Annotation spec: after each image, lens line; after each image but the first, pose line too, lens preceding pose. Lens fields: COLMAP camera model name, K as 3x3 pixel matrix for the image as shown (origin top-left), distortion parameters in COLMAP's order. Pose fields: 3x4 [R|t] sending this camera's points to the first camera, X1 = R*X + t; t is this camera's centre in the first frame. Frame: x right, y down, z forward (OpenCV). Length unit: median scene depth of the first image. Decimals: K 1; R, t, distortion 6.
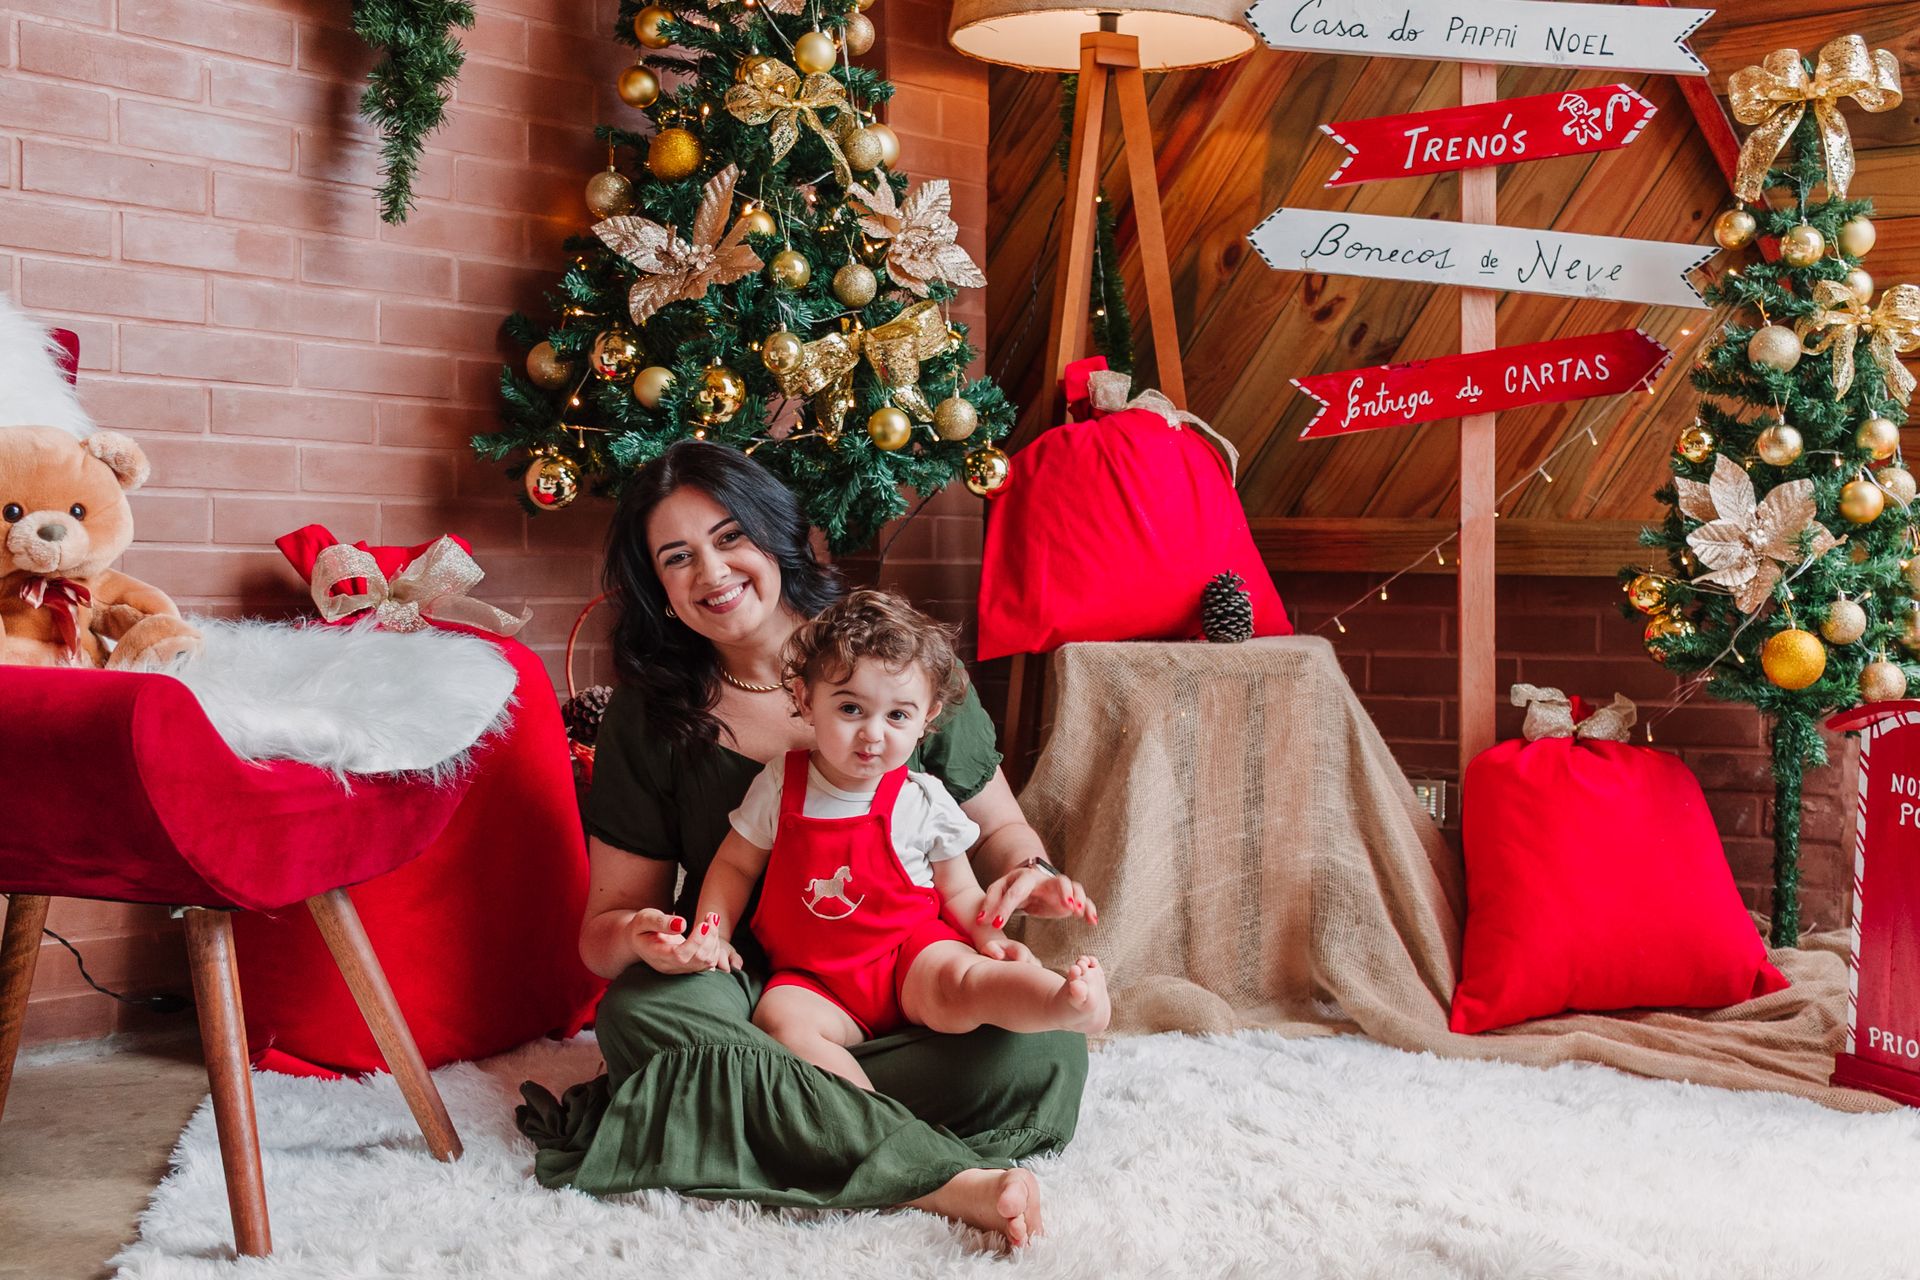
lens RADIAL K [[2215.6, 0, 994.4], [0, 2215.6, 672.4], [0, 0, 1]] dist [0.001663, 0.034142]
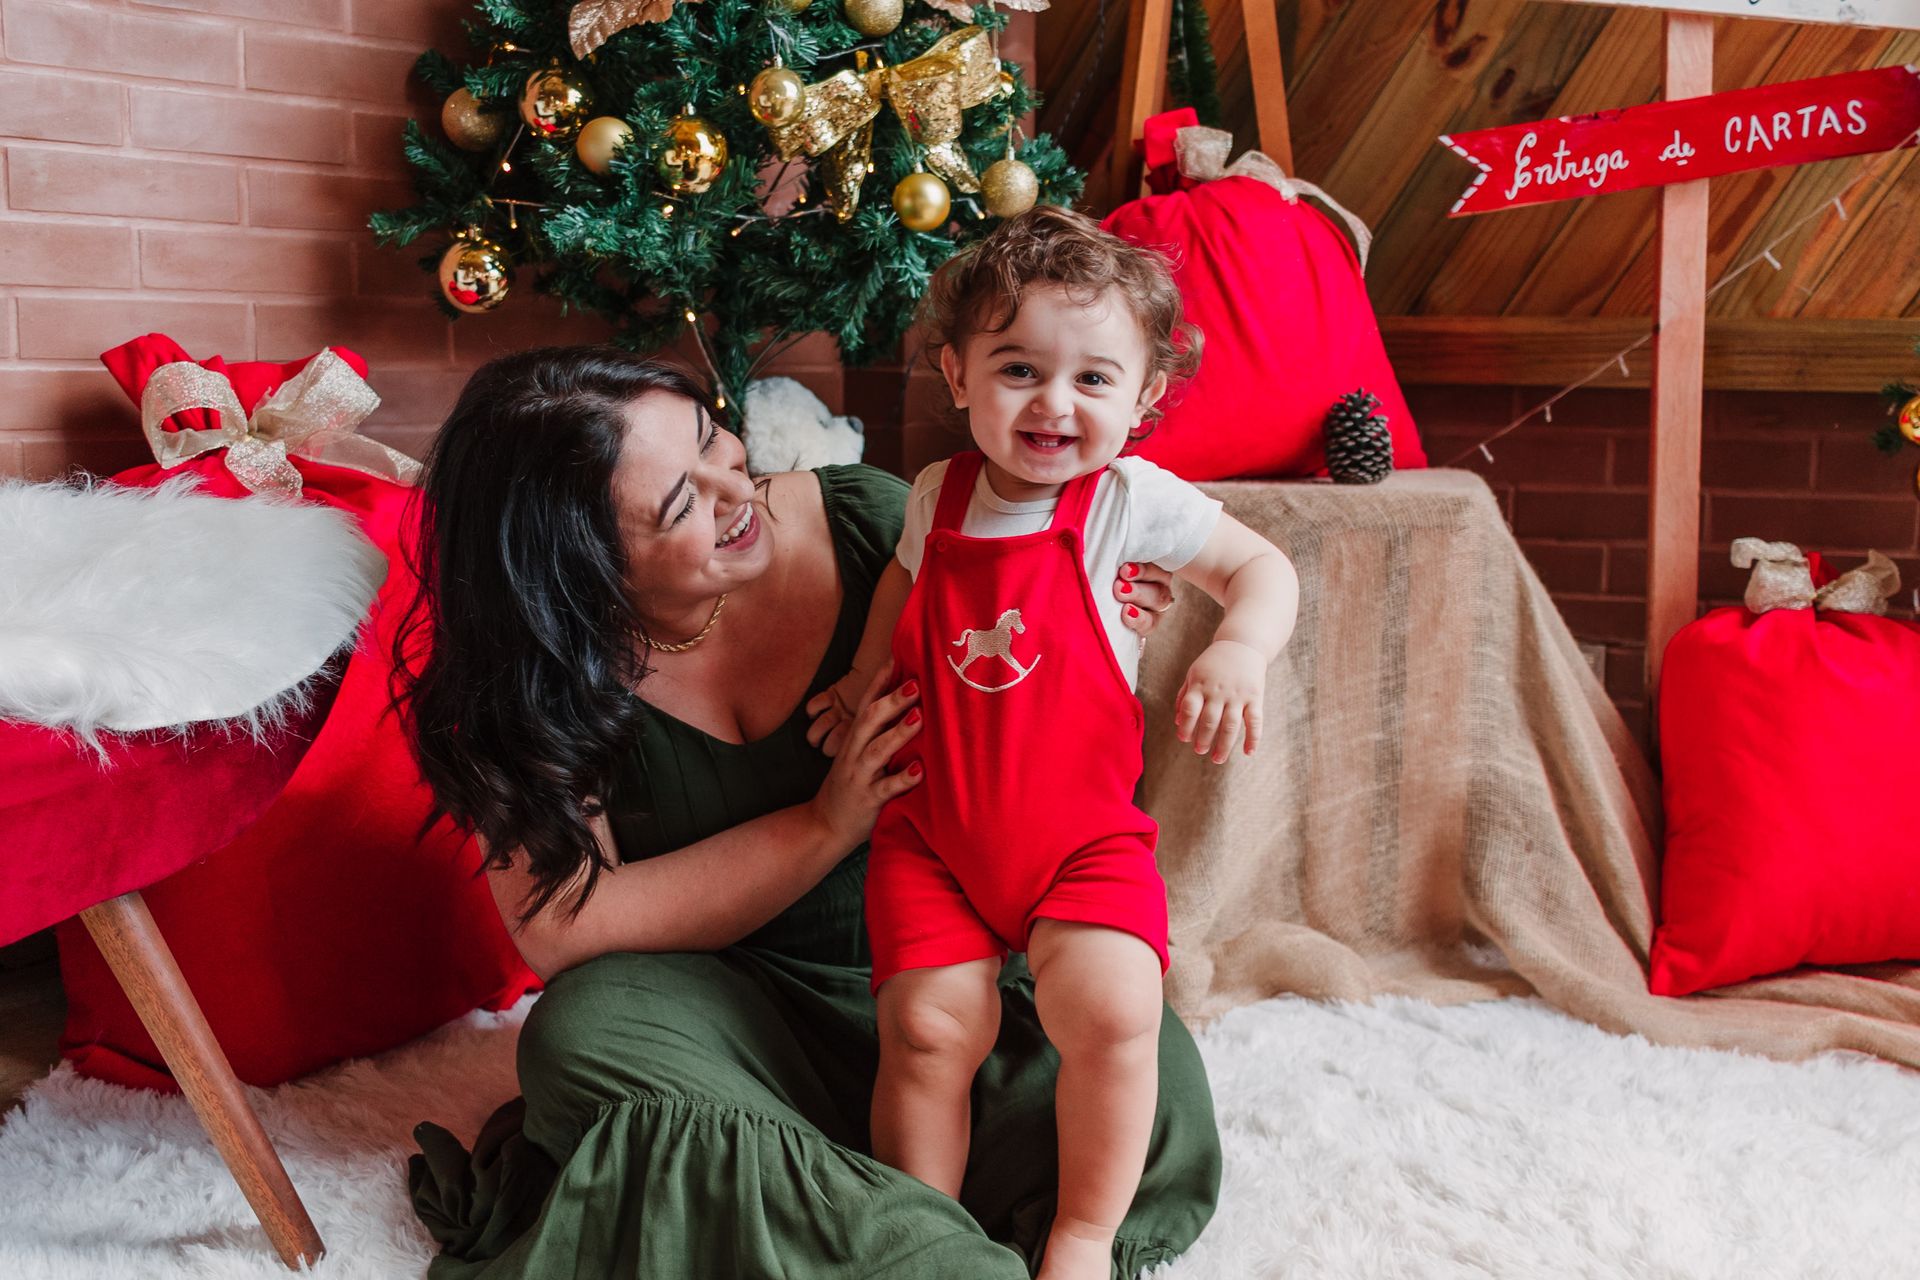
lens RADIAL K [[2110.4, 0, 949.9], [0, 2110.4, 635.6], [0, 0, 1]] dist [0.004371, 0.021348]
pose [[0.999726, 0.001411, -0.023364, -0.020582], [0.000629, 0.996201, 0.087081, -0.025881], [0.023398, -0.087072, 0.995927, 0.274825]]
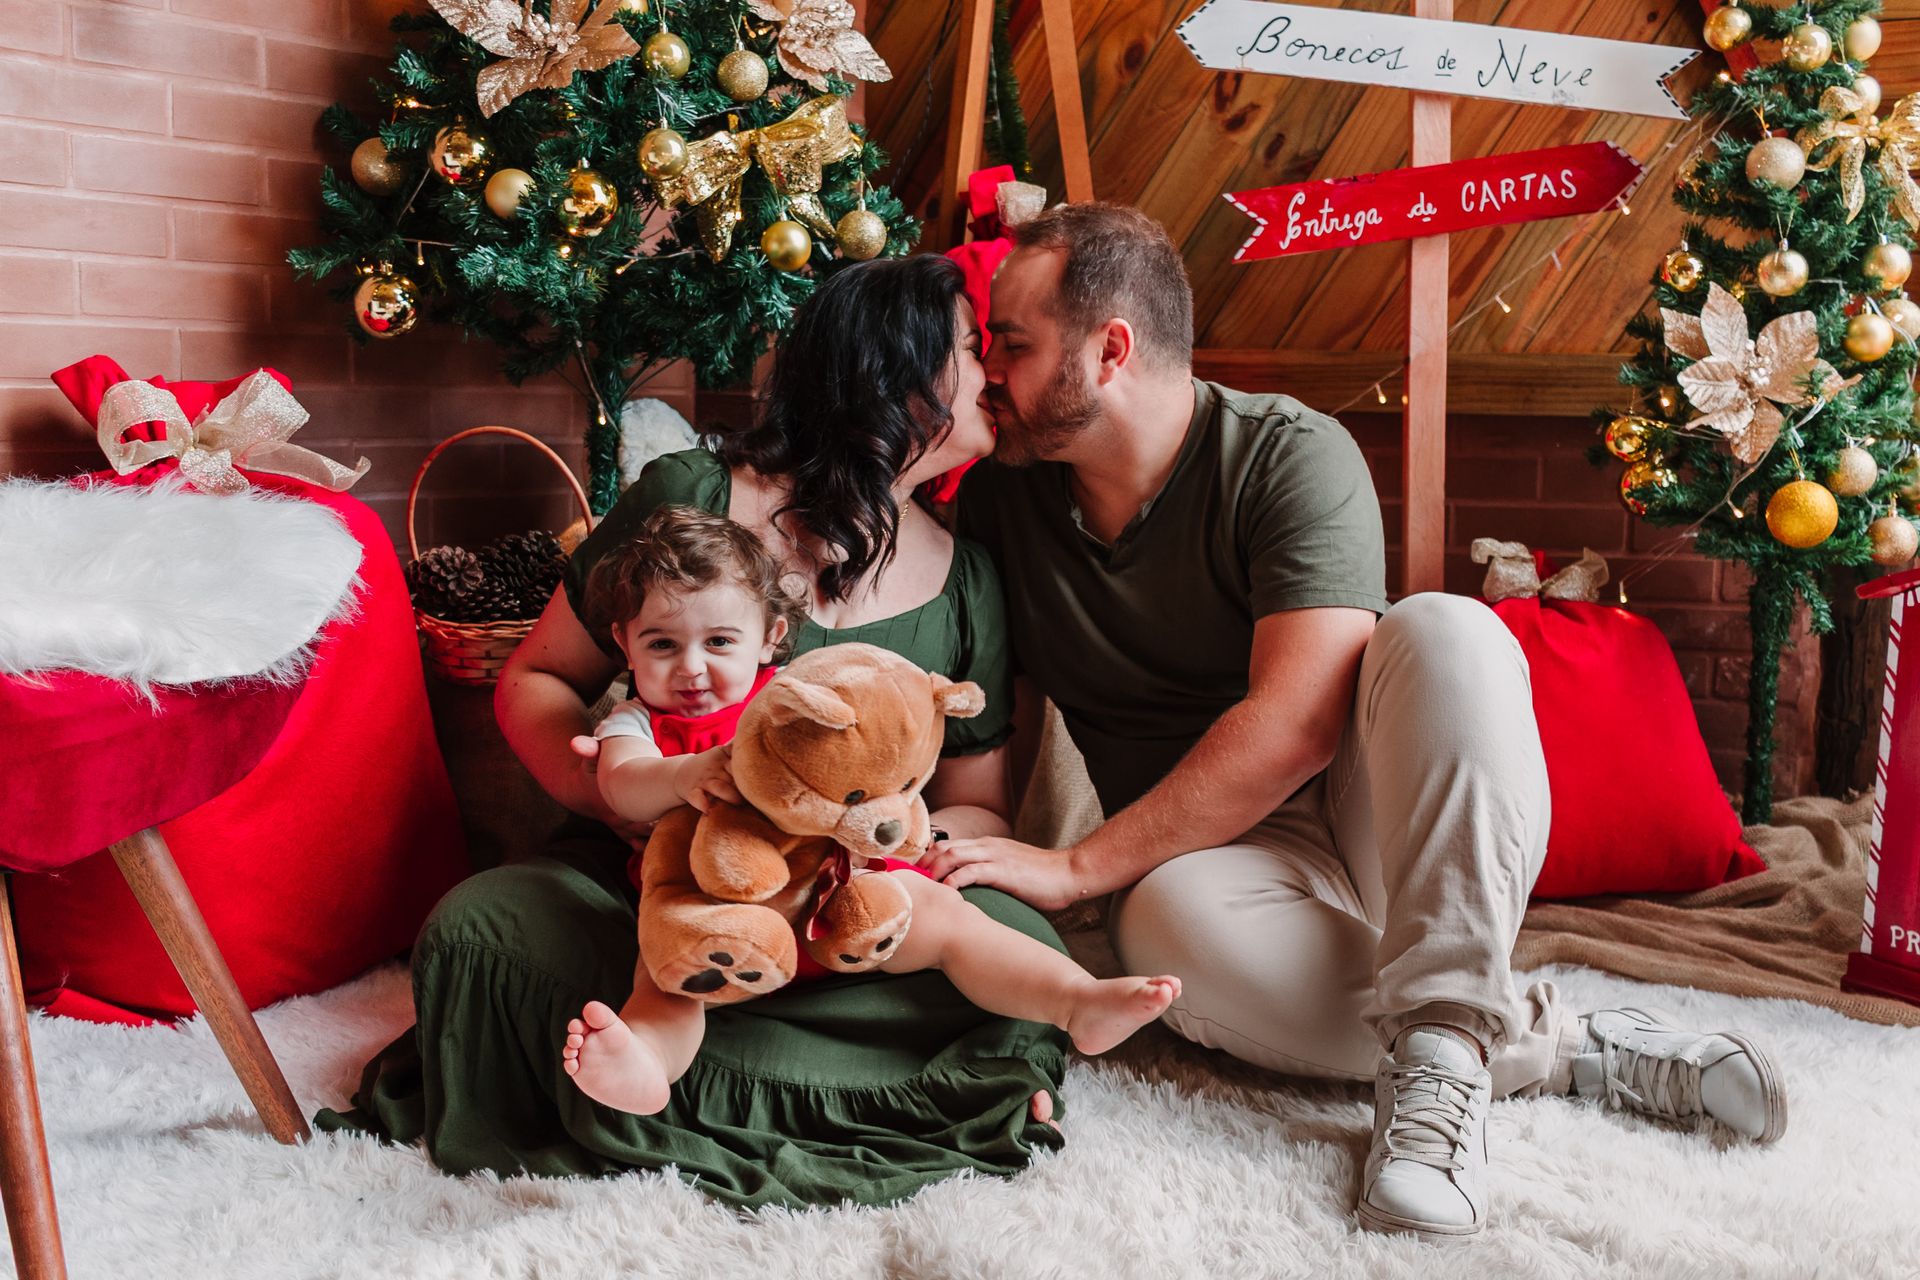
lens RADIAL K [[2110.4, 0, 949.9], [0, 2110.4, 635.6], [0, 0, 1]] dist [0.004371, 0.021348]
pose [[0.996498, -0.006350, 0.083374, -0.052295], [0.000345, 0.997416, 0.071844, -0.017689], [-0.083615, -0.071564, 0.993925, 0.167404]]
